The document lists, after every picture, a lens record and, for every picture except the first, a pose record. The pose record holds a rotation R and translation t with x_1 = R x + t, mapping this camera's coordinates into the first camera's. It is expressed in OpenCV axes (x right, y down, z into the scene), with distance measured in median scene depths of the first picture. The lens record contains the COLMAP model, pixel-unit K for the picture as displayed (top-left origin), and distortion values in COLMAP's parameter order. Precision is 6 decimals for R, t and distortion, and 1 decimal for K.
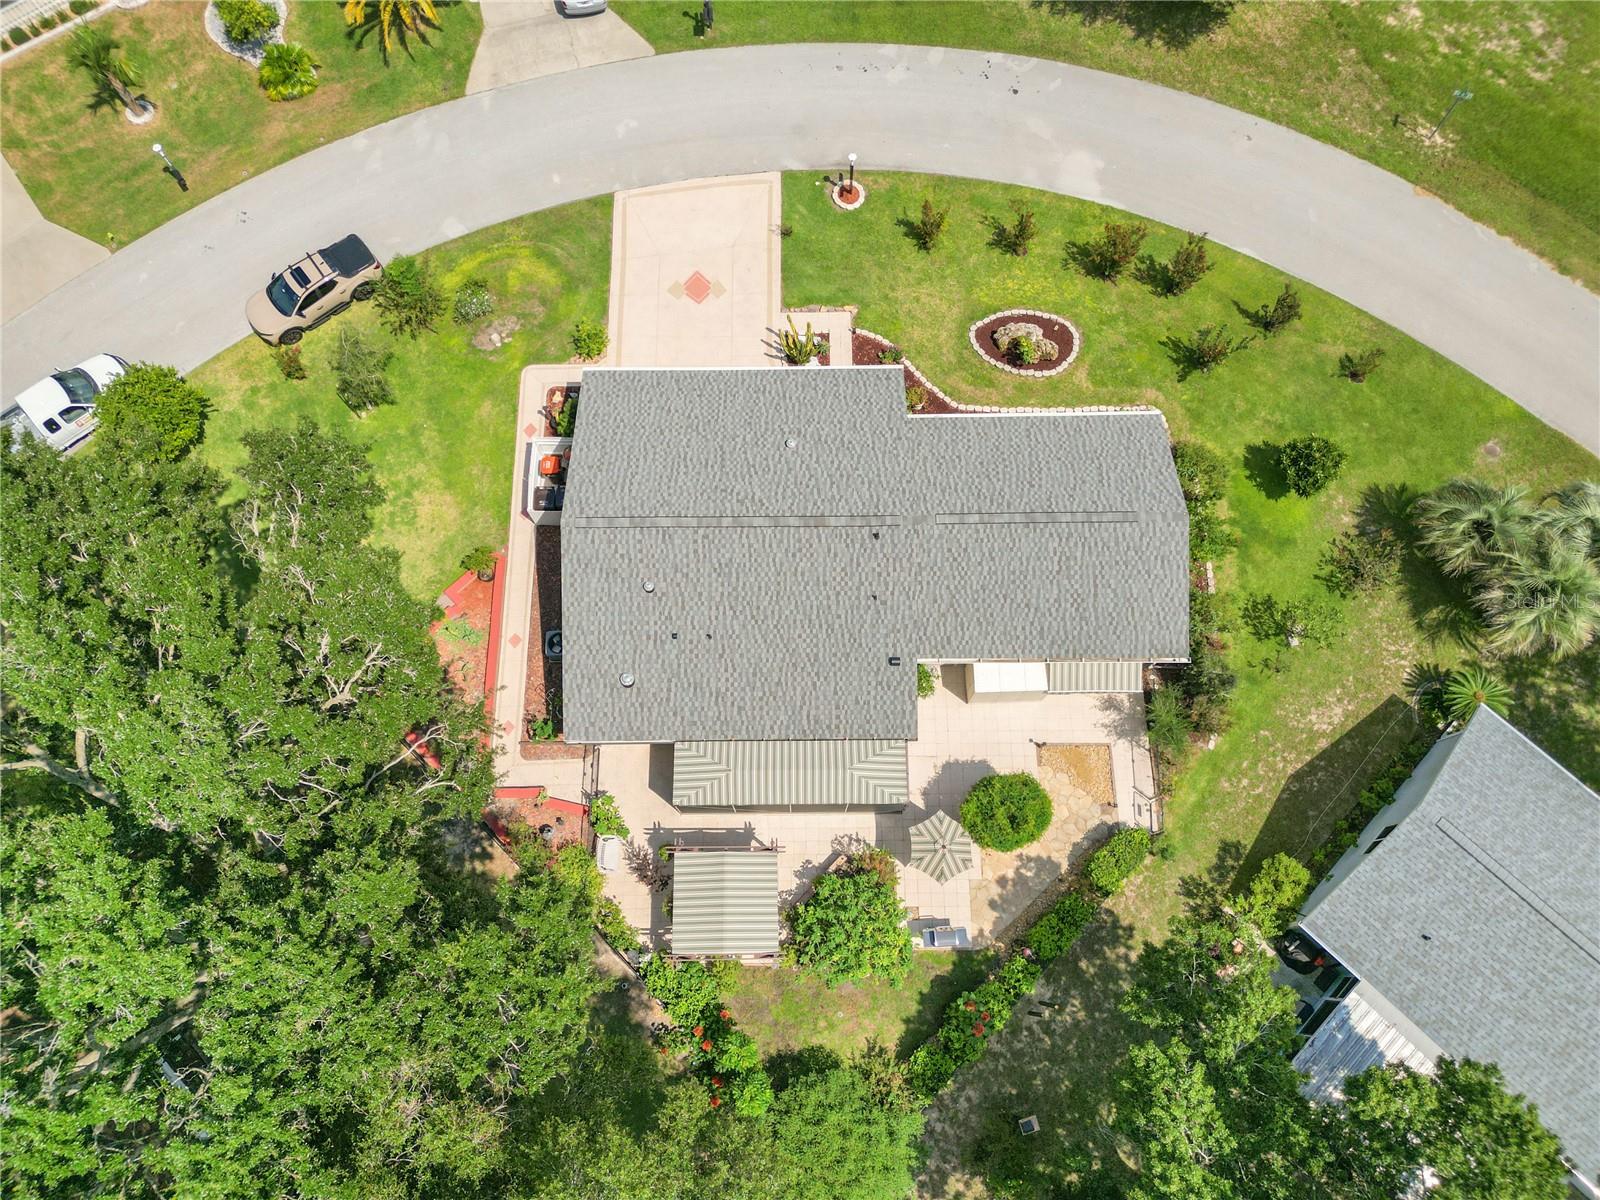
lens RADIAL K [[1119.2, 0, 796.2], [0, 1119.2, 601.9], [0, 0, 1]] dist [0.061208, -0.056155]
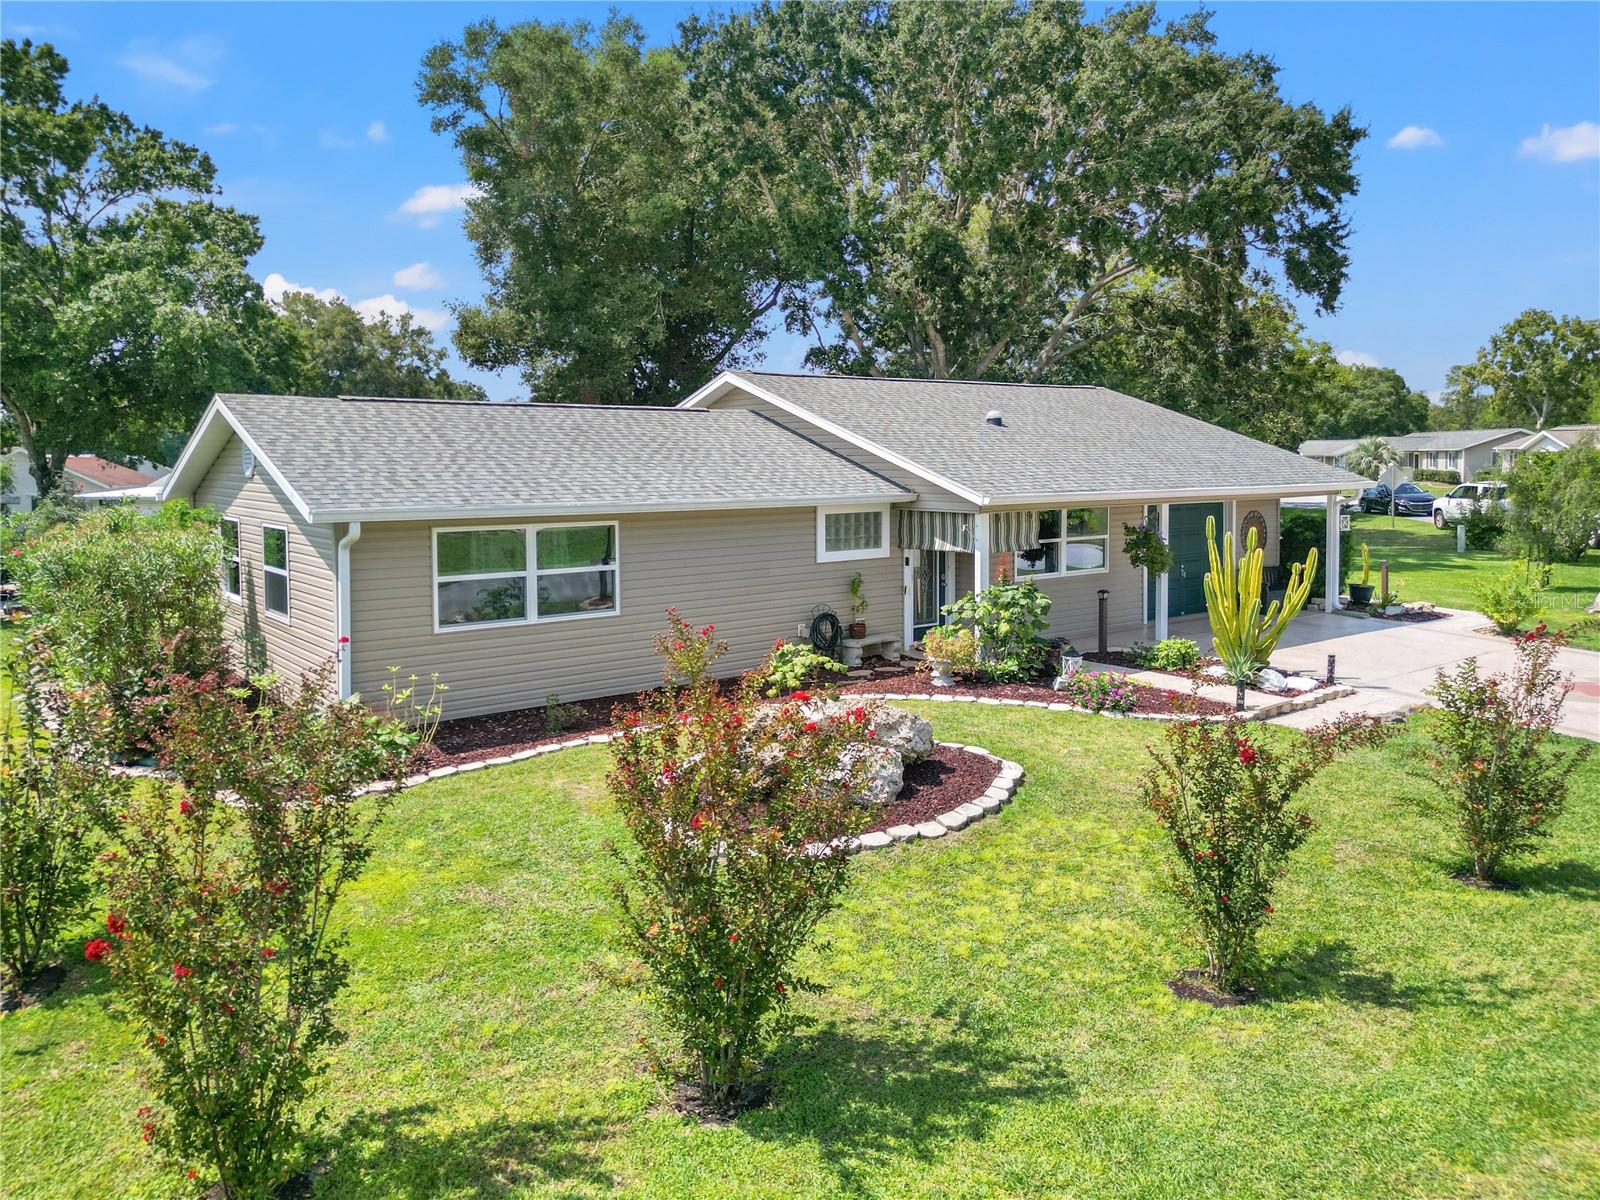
lens RADIAL K [[1155.9, 0, 797.5], [0, 1155.9, 514.6], [0, 0, 1]] dist [0.056134, -0.047759]
pose [[-0.794134, 0.039449, -0.606461, 0.380153], [-0.576786, 0.265499, 0.772546, -0.461411], [0.191491, 0.963304, -0.188088, 1.002329]]
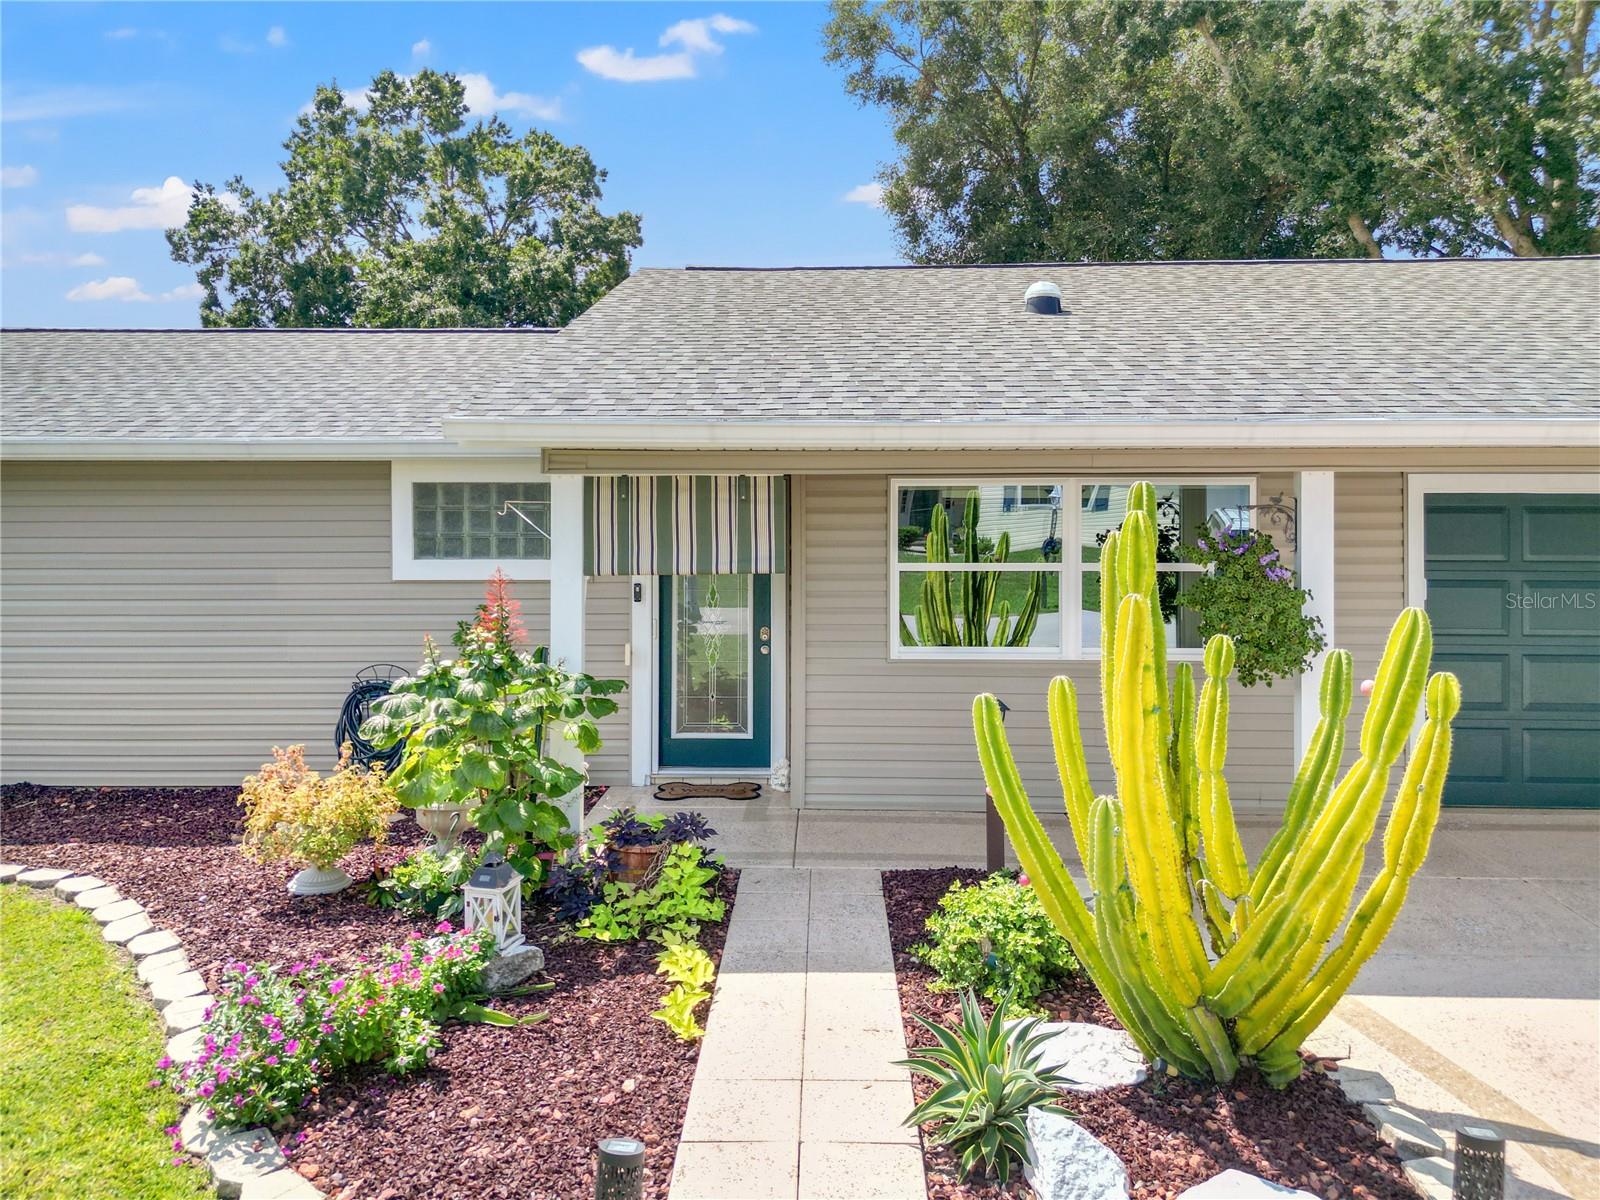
lens RADIAL K [[1155.9, 0, 797.5], [0, 1155.9, 514.6], [0, 0, 1]] dist [0.056134, -0.047759]
pose [[-0.999197, 0.004893, 0.039777, 0.036458], [0.039462, 0.293236, 0.955225, -0.337825], [-0.006990, 0.956028, -0.293193, 0.991379]]
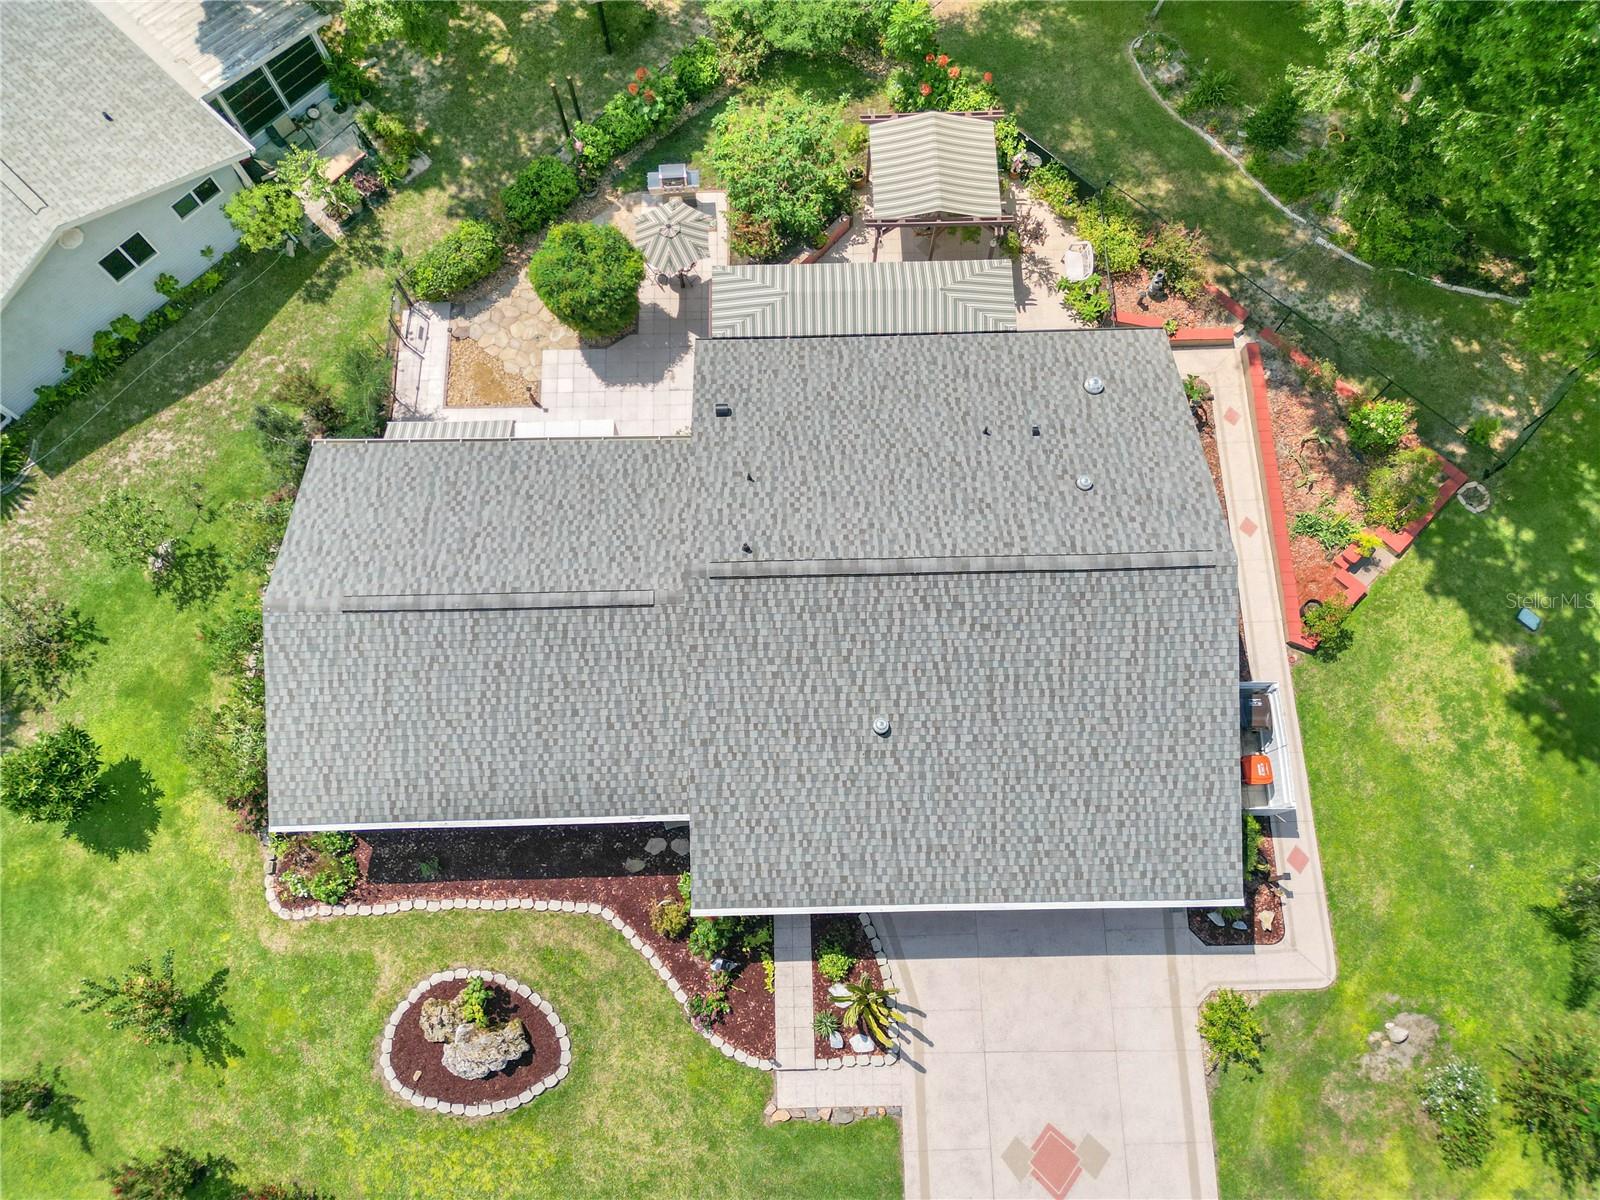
lens RADIAL K [[1119.2, 0, 796.2], [0, 1119.2, 601.9], [0, 0, 1]] dist [0.061208, -0.056155]
pose [[-0.999895, 0.014439, 0.001525, 0.035324], [-0.011006, -0.822251, 0.569019, -0.382421], [0.009470, 0.568942, 0.822323, 0.401311]]
